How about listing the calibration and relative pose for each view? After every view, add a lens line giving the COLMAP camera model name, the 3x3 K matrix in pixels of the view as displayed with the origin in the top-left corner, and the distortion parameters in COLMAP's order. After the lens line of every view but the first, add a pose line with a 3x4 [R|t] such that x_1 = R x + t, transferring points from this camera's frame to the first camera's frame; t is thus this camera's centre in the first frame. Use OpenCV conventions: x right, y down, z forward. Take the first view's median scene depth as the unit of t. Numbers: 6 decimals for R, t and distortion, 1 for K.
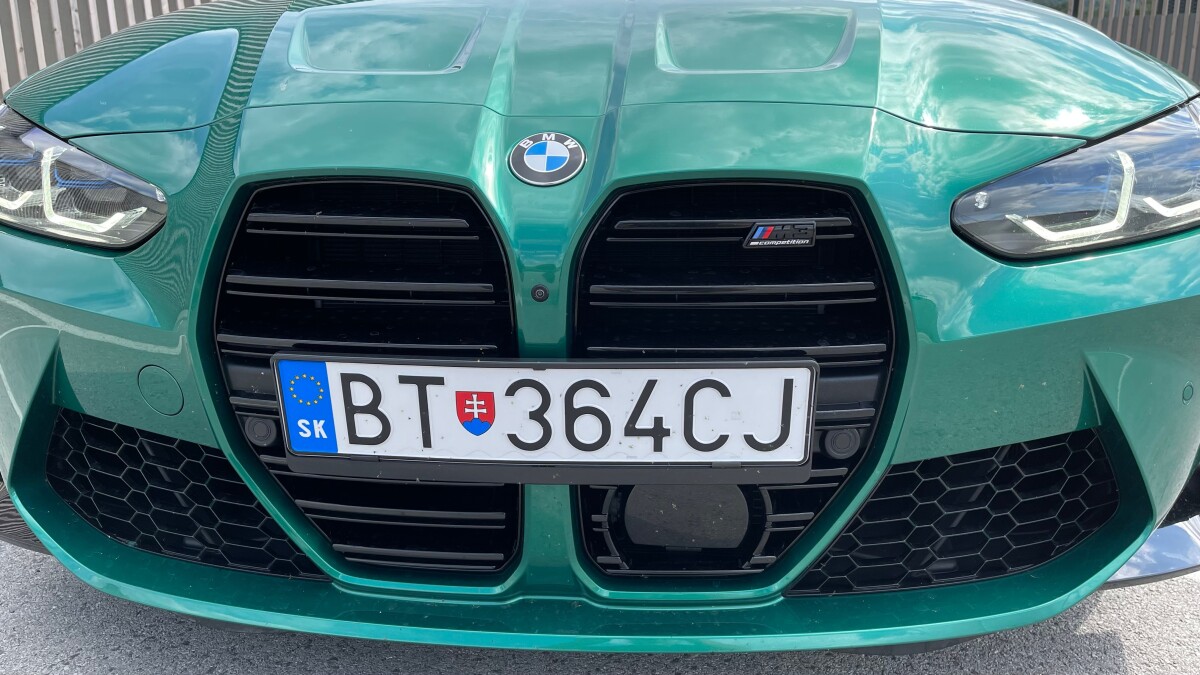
lens RADIAL K [[923.9, 0, 603.5], [0, 923.9, 340.4], [0, 0, 1]] dist [0.068080, -0.085968]
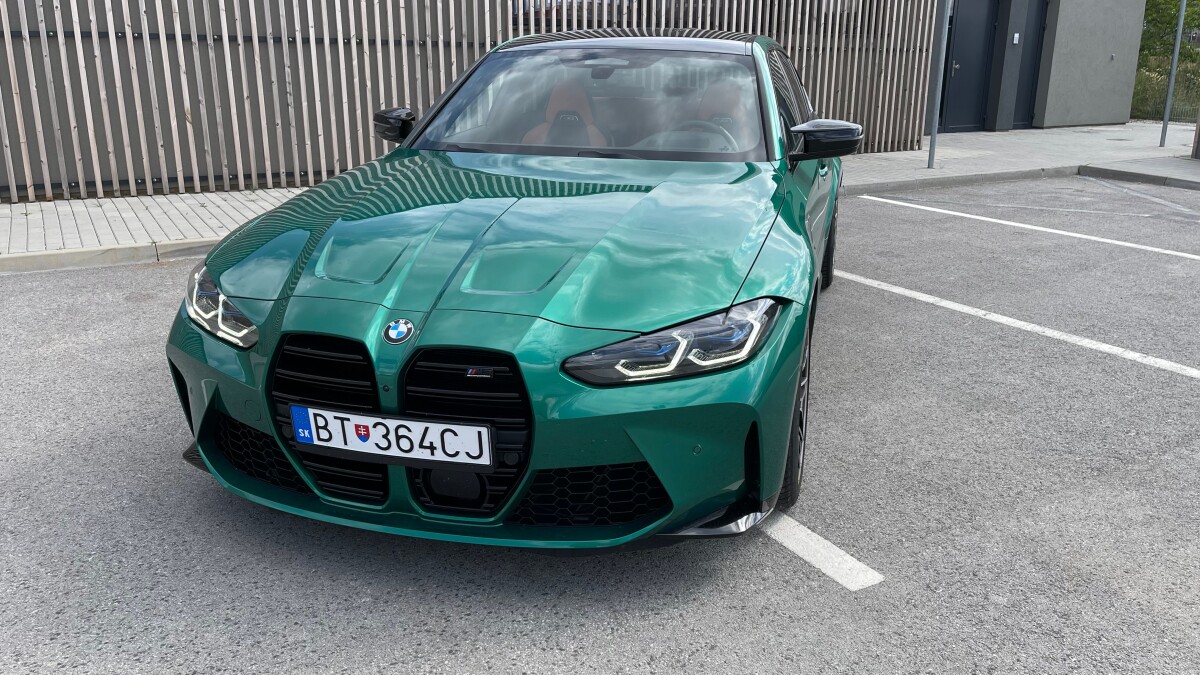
lens RADIAL K [[923.9, 0, 603.5], [0, 923.9, 340.4], [0, 0, 1]] dist [0.068080, -0.085968]
pose [[0.979709, 0.071219, -0.187343, 0.938555], [-0.066796, 0.997321, 0.029825, -0.285916], [0.188965, -0.016706, 0.981842, -1.310383]]
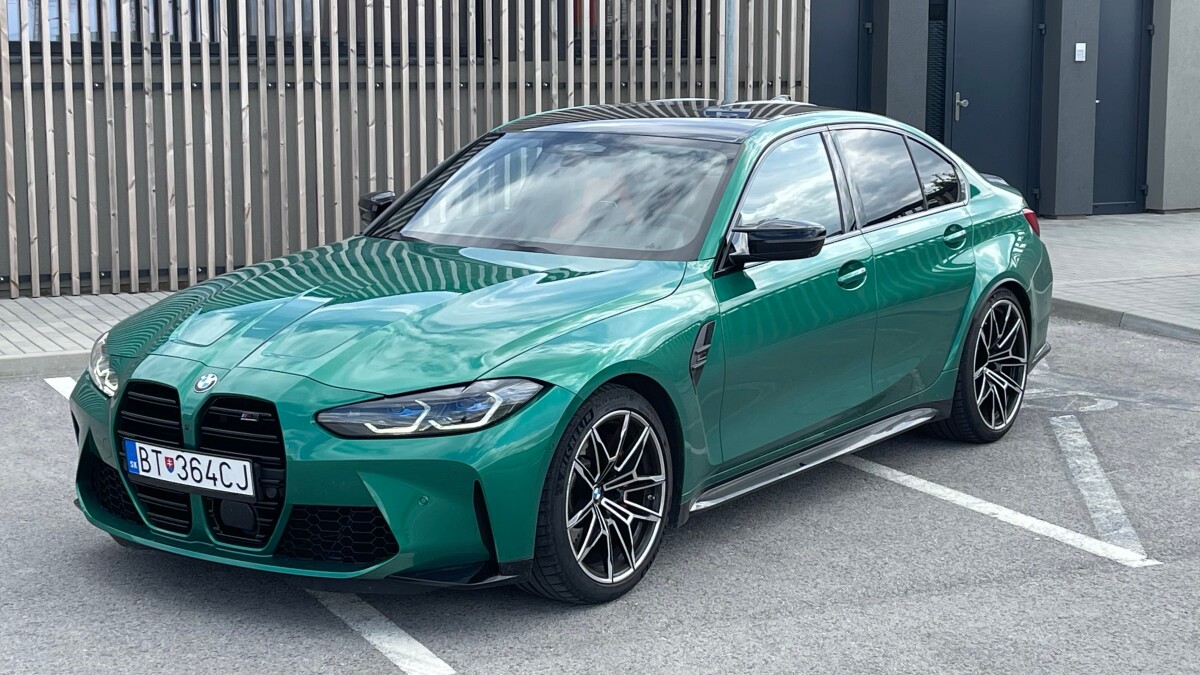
lens RADIAL K [[1888.4, 0, 595.1], [0, 1888.4, 334.0], [0, 0, 1]] dist [0.154928, -0.530402]
pose [[0.854256, 0.088465, -0.512270, 4.164499], [-0.149773, 0.985513, -0.079569, -0.055917], [0.497810, 0.144696, 0.855131, -3.654077]]
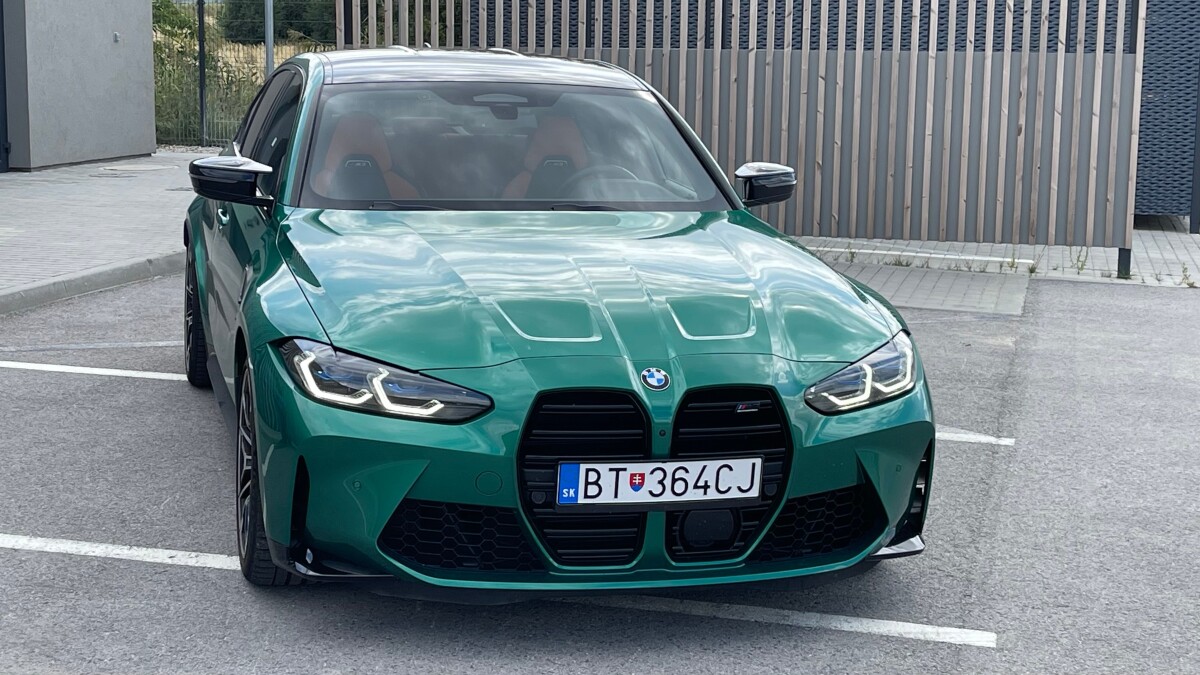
lens RADIAL K [[1888.4, 0, 595.1], [0, 1888.4, 334.0], [0, 0, 1]] dist [0.154928, -0.530402]
pose [[0.948713, -0.018565, 0.315592, -1.840445], [0.053836, 0.993181, -0.103413, 0.201920], [-0.311520, 0.115099, 0.943243, -3.806318]]
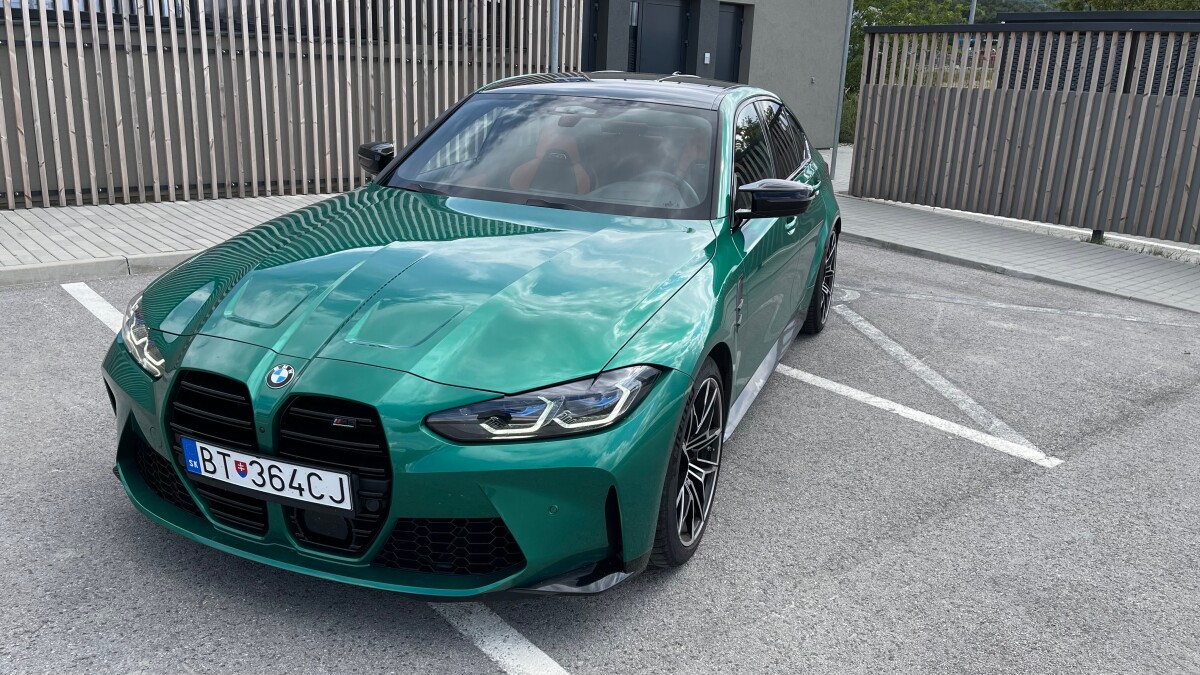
lens RADIAL K [[925.5, 0, 606.9], [0, 925.5, 327.7], [0, 0, 1]] dist [0.023321, -0.011185]
pose [[0.954886, 0.131931, -0.266059, 1.503469], [-0.131740, 0.991109, 0.018650, -0.506878], [0.266153, 0.017242, 0.963776, -1.277604]]
